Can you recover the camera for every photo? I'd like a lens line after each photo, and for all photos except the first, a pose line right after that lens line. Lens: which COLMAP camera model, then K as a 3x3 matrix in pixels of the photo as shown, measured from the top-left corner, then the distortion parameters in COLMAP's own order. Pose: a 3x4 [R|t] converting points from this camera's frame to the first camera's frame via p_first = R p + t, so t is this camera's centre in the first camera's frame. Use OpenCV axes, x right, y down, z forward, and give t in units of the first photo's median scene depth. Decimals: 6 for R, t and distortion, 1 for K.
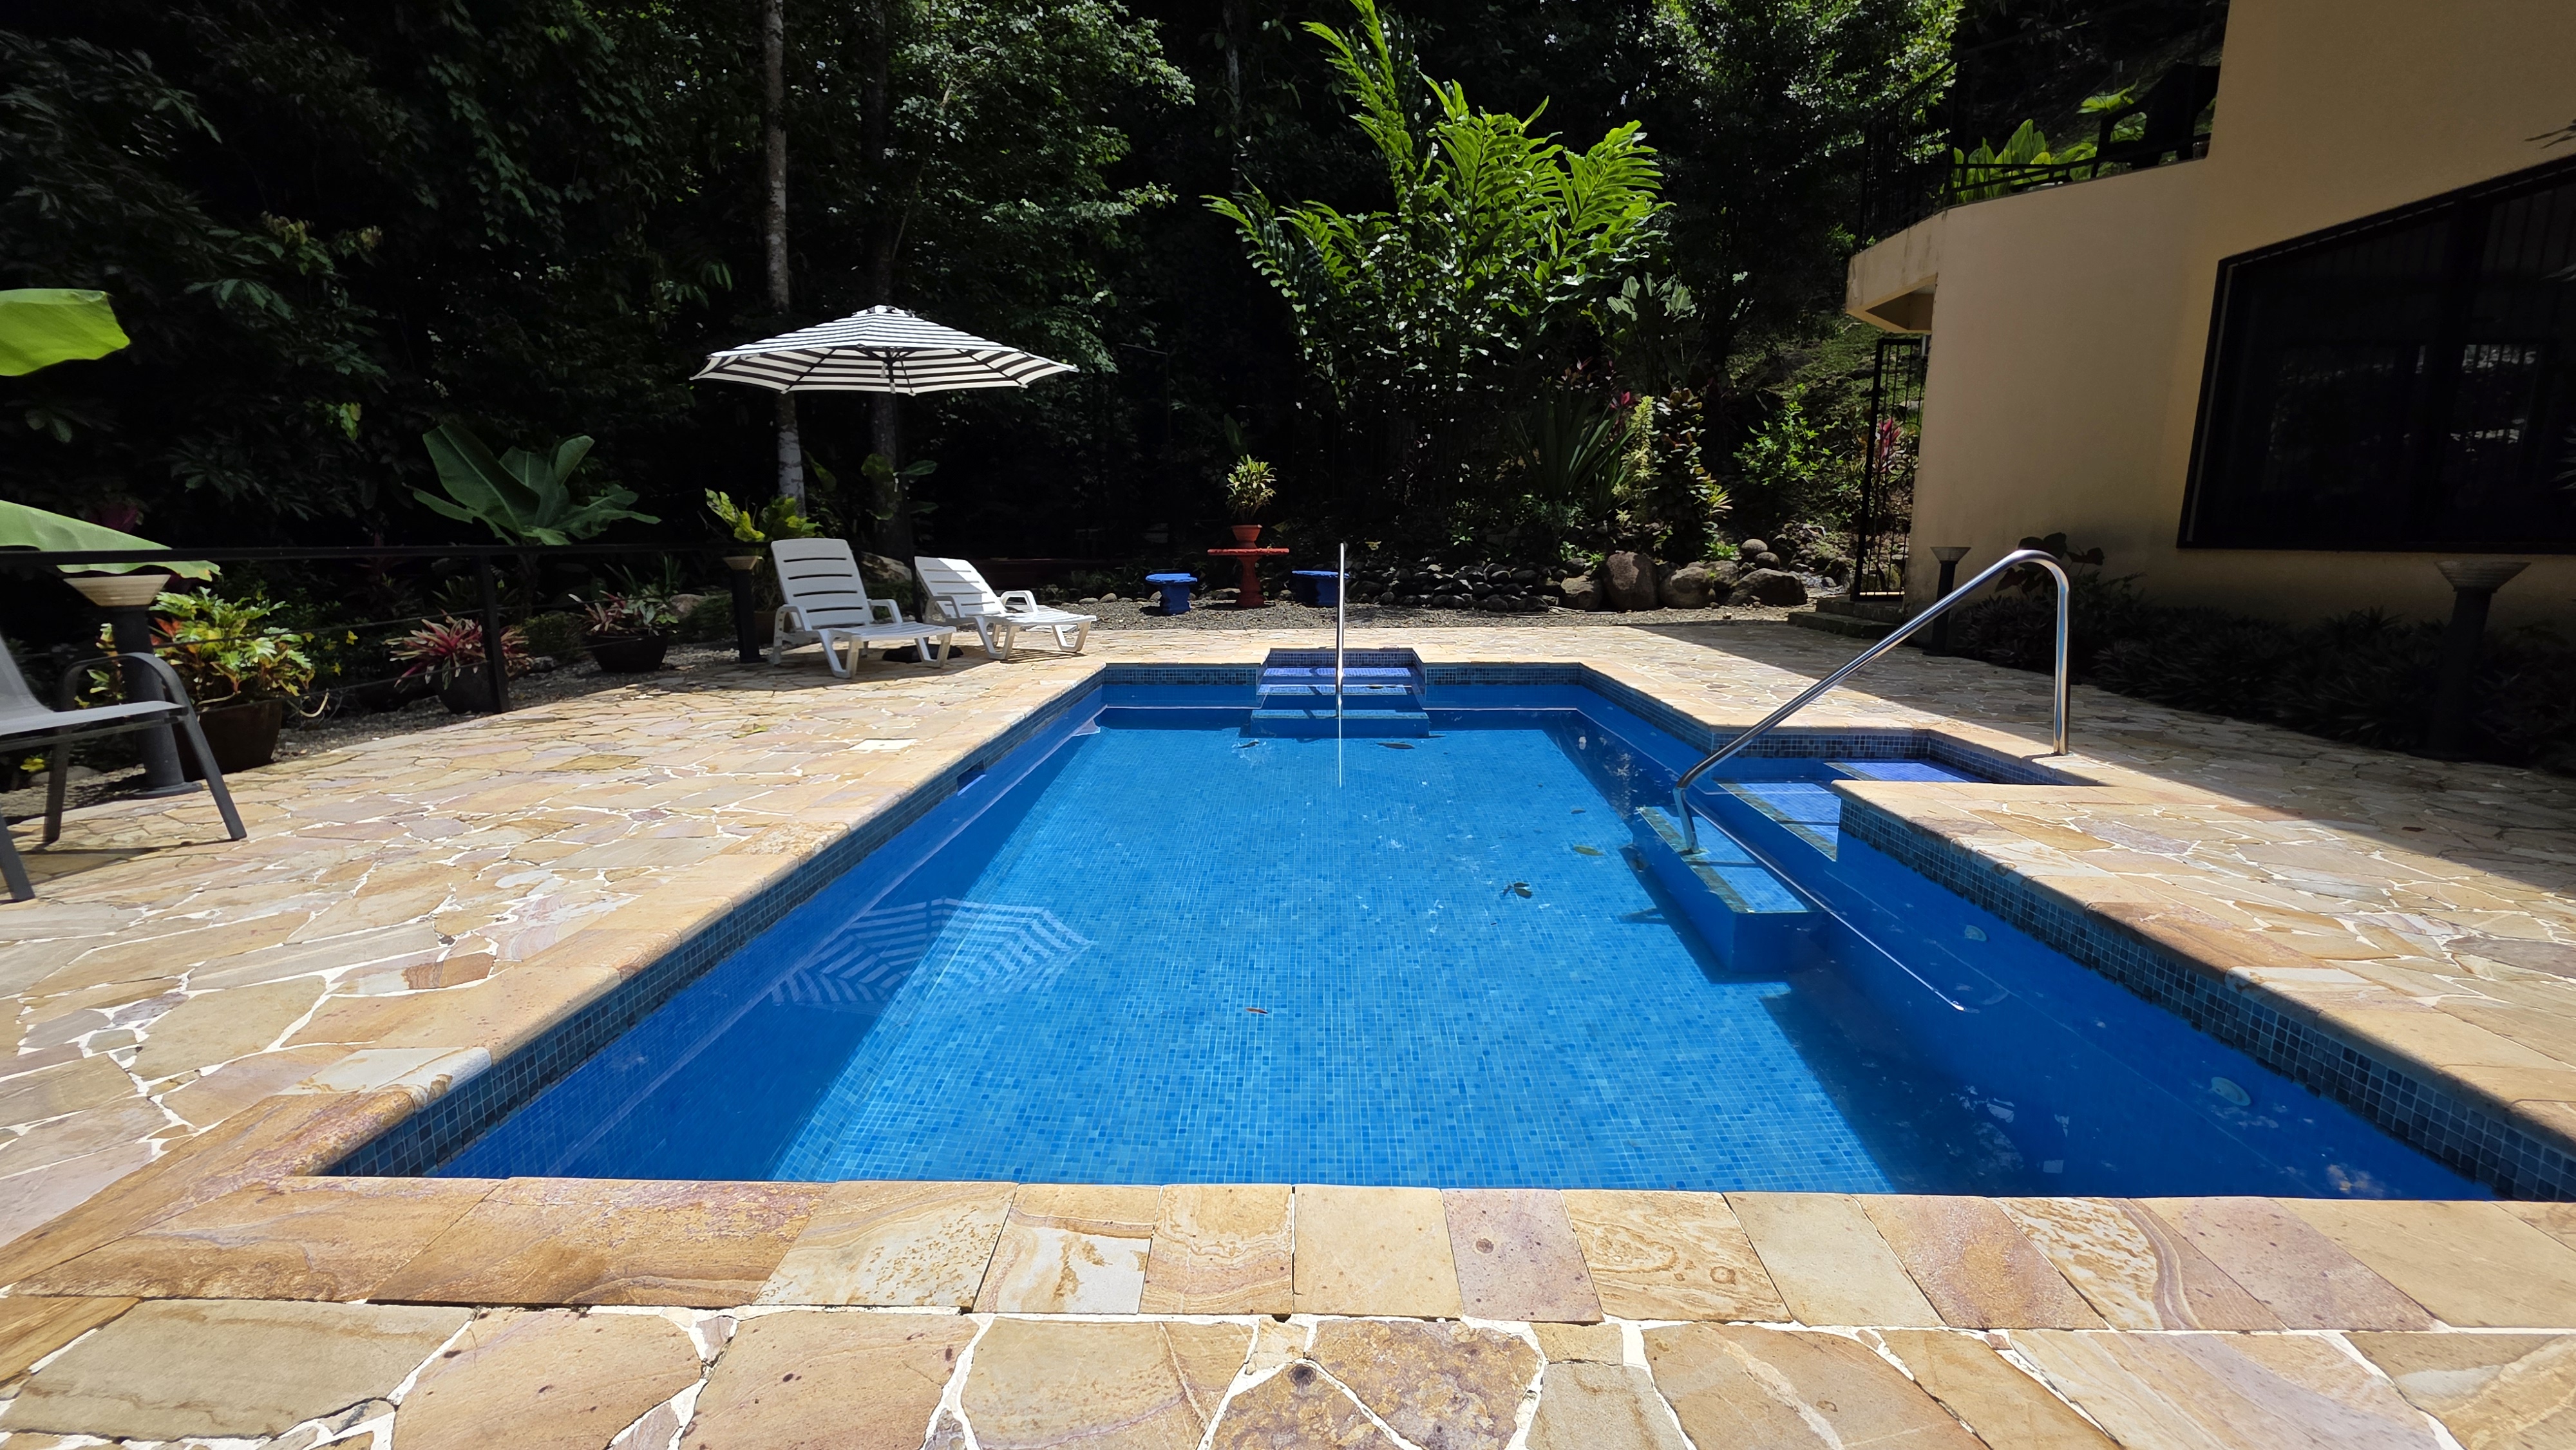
lens RADIAL K [[1035.4, 0, 1280.2], [0, 1035.4, 715.8], [0, 0, 1]] dist [0.003339, -0.000610]
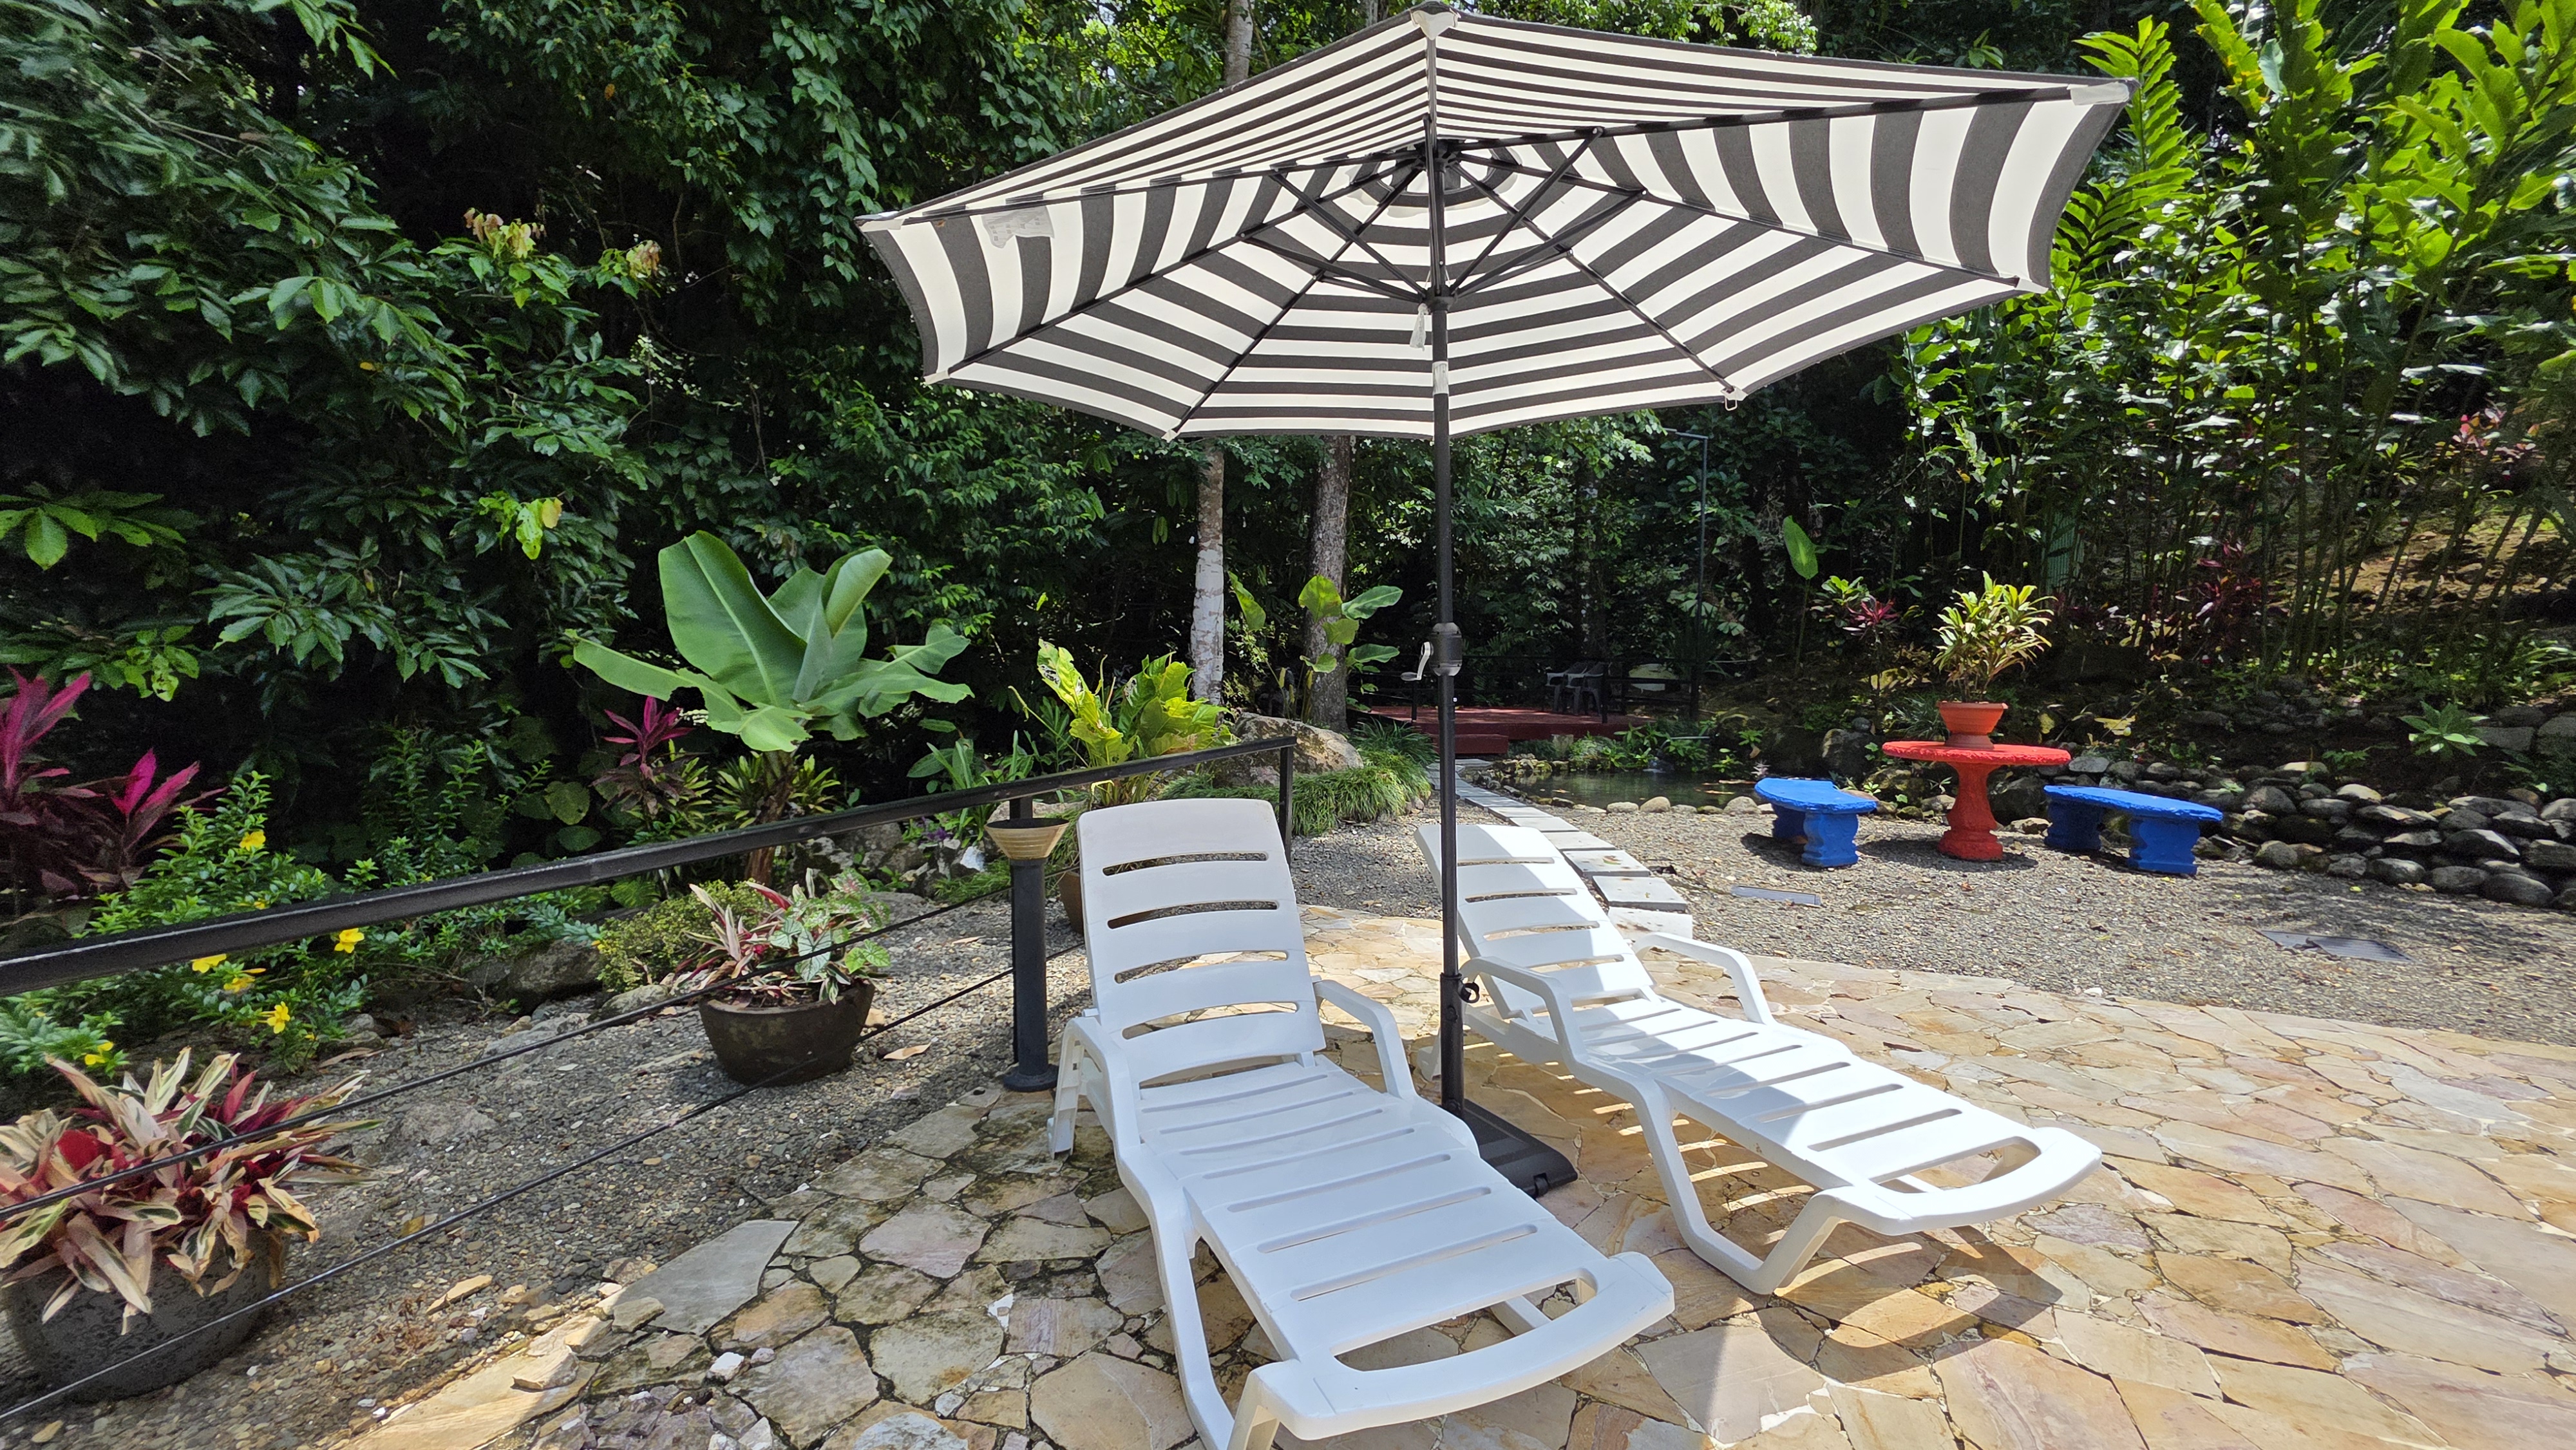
lens RADIAL K [[1035.4, 0, 1280.2], [0, 1035.4, 715.8], [0, 0, 1]] dist [0.003339, -0.000610]
pose [[0.928340, 0.041744, -0.369380, -0.227273], [-0.084029, 0.991520, -0.099135, -0.131243], [0.362109, 0.123070, 0.923976, 0.528976]]
